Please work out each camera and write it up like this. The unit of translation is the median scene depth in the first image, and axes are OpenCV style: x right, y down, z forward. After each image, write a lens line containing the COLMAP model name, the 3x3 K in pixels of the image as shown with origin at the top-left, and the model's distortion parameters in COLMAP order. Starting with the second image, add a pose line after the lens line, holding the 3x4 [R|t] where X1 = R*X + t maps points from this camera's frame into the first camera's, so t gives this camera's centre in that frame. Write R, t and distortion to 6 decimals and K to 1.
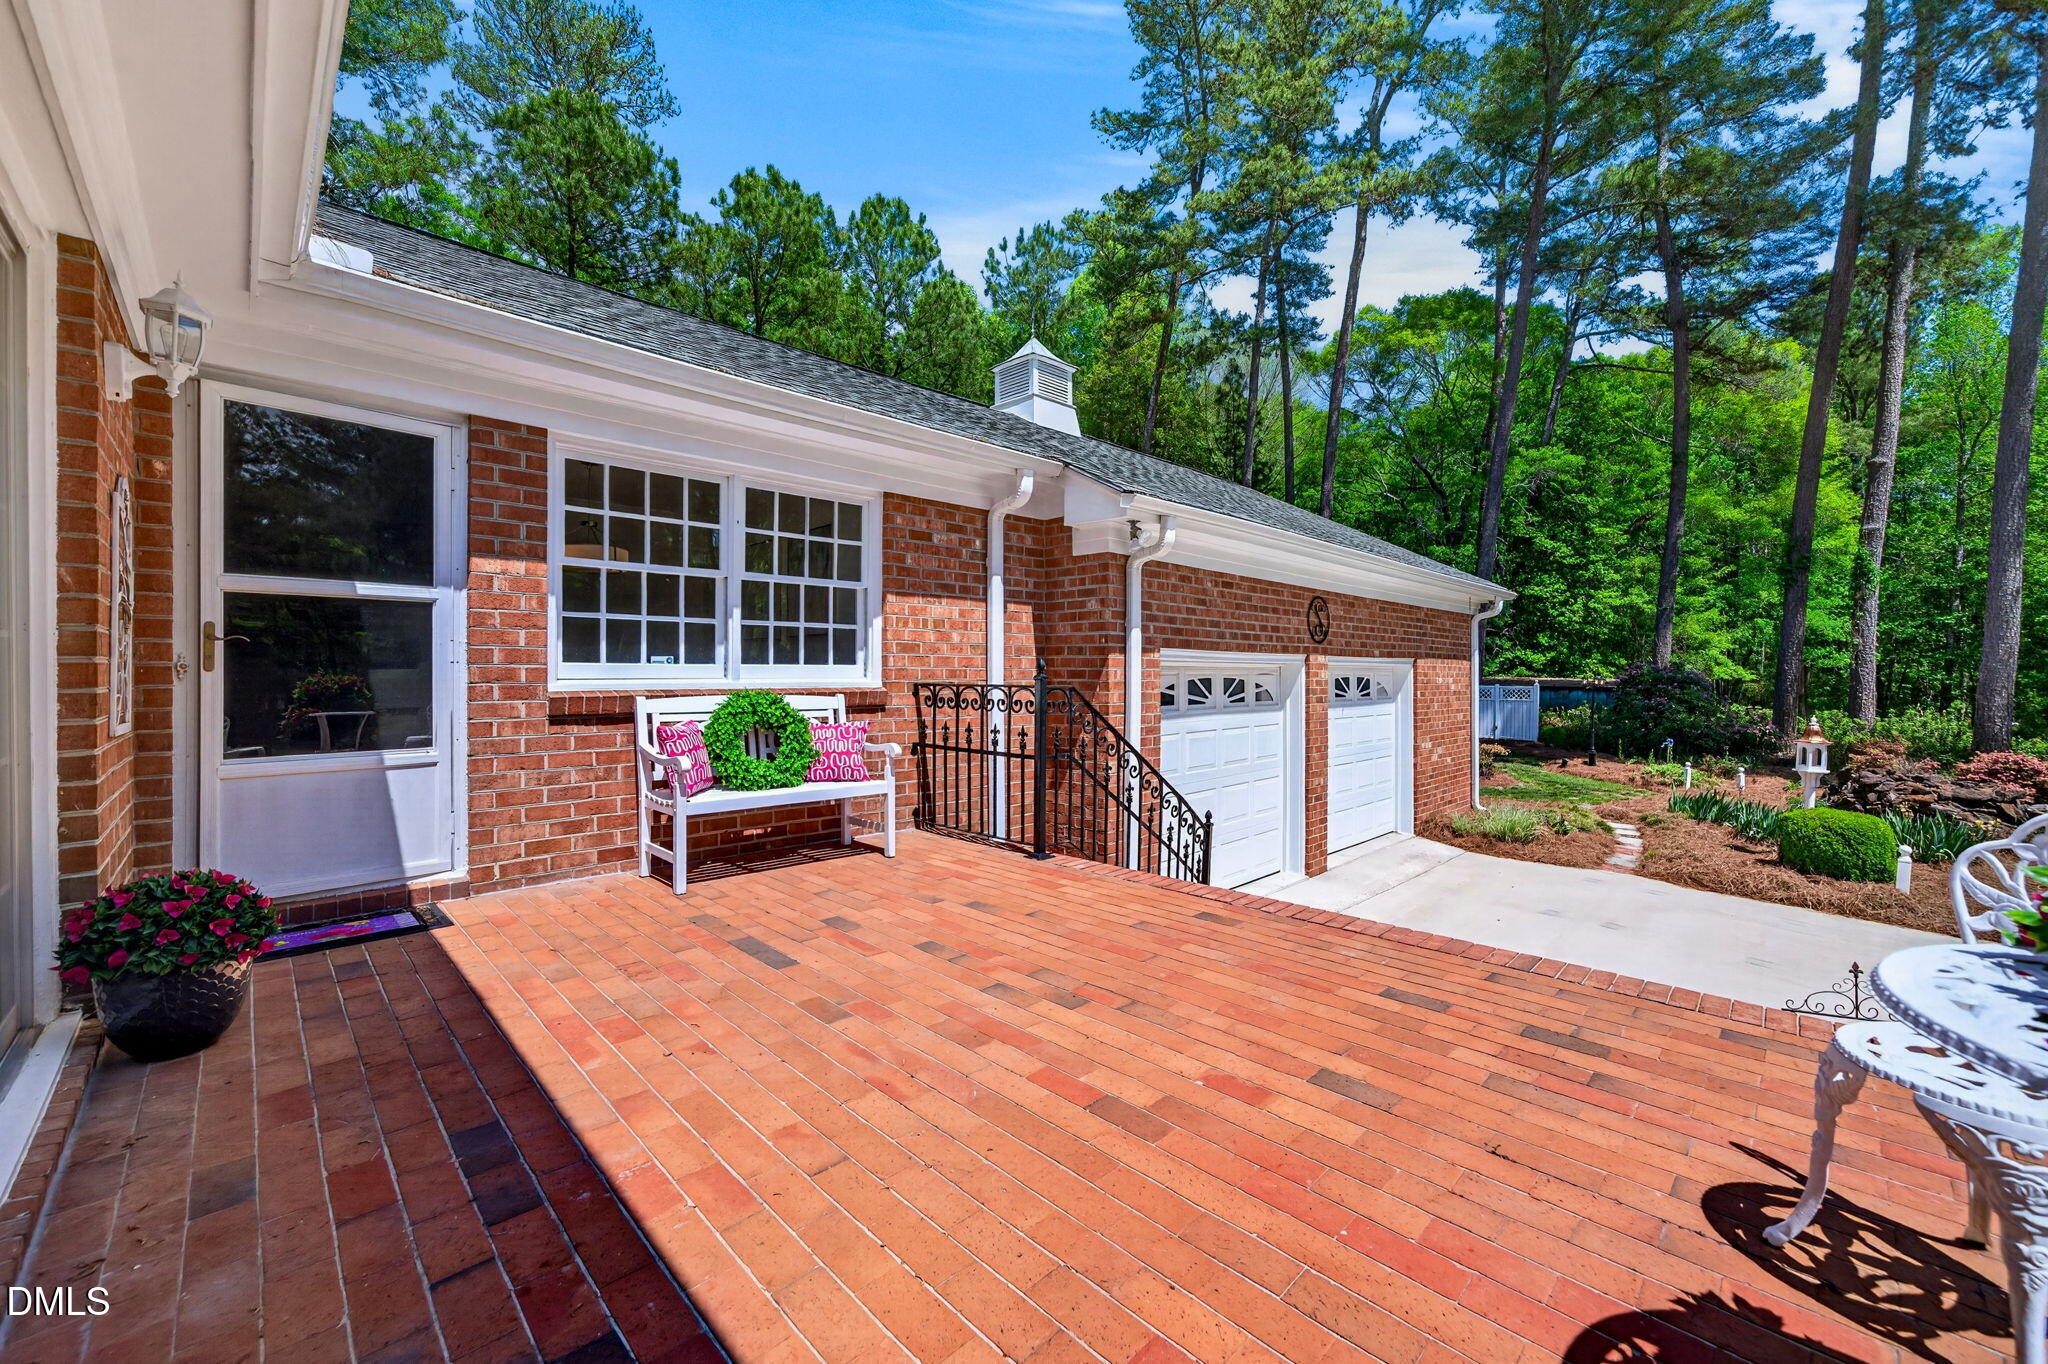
lens RADIAL K [[805.8, 0, 987.8], [0, 805.8, 673.8], [0, 0, 1]] dist [-0.059053, 0.024775]
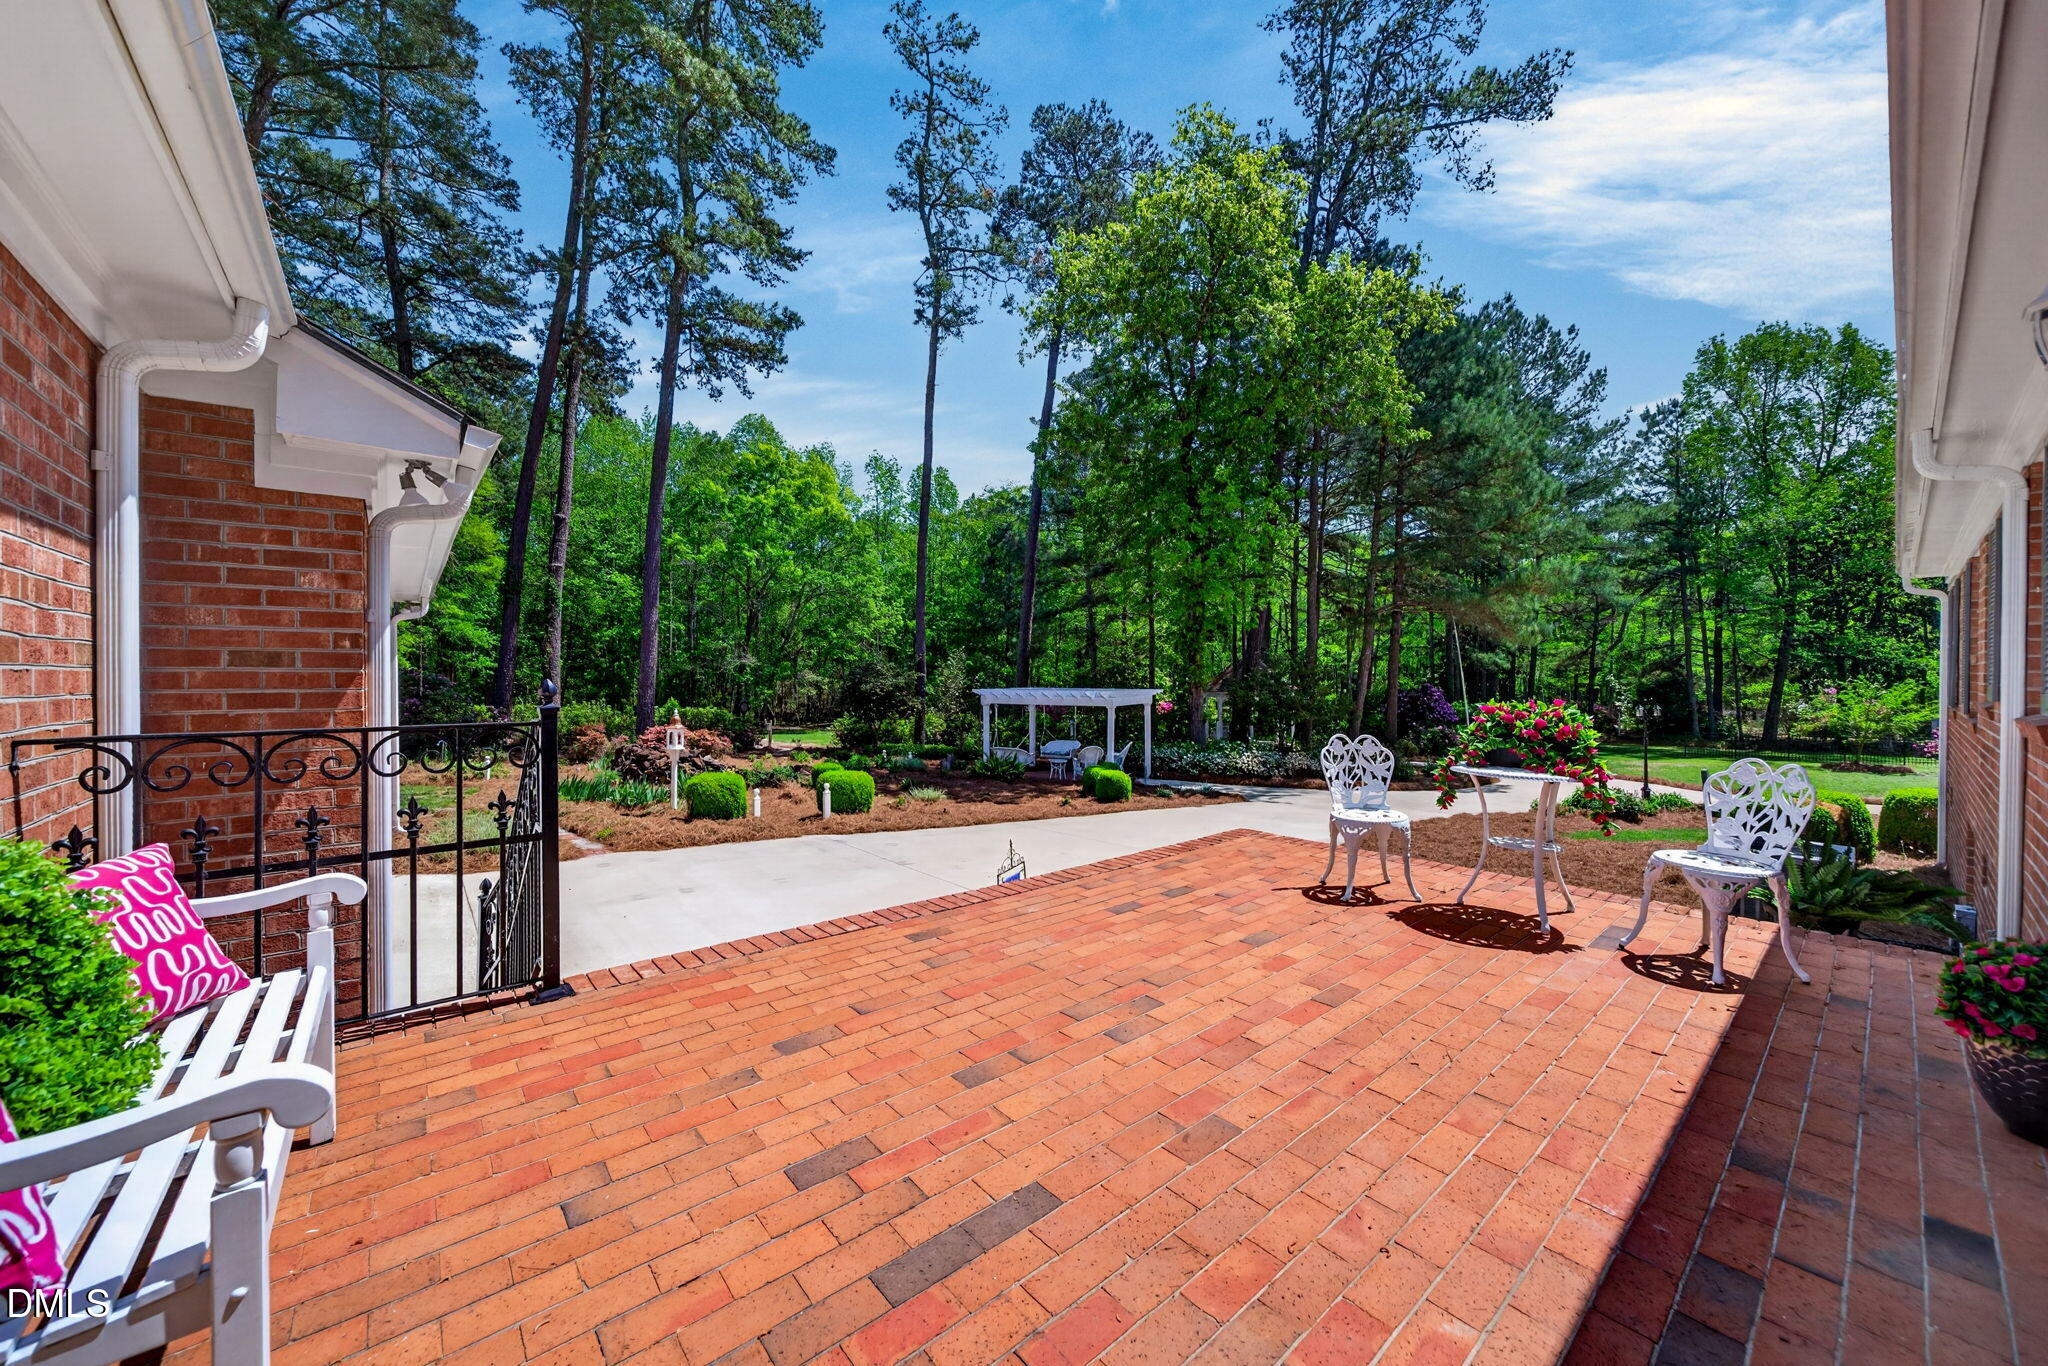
lens RADIAL K [[805.8, 0, 987.8], [0, 805.8, 674.8], [0, 0, 1]] dist [-0.059053, 0.024775]
pose [[0.039949, -0.009115, 0.999160, -0.924668], [0.001944, 0.999957, 0.009045, -0.048994], [-0.999200, 0.001581, 0.039965, 1.087535]]
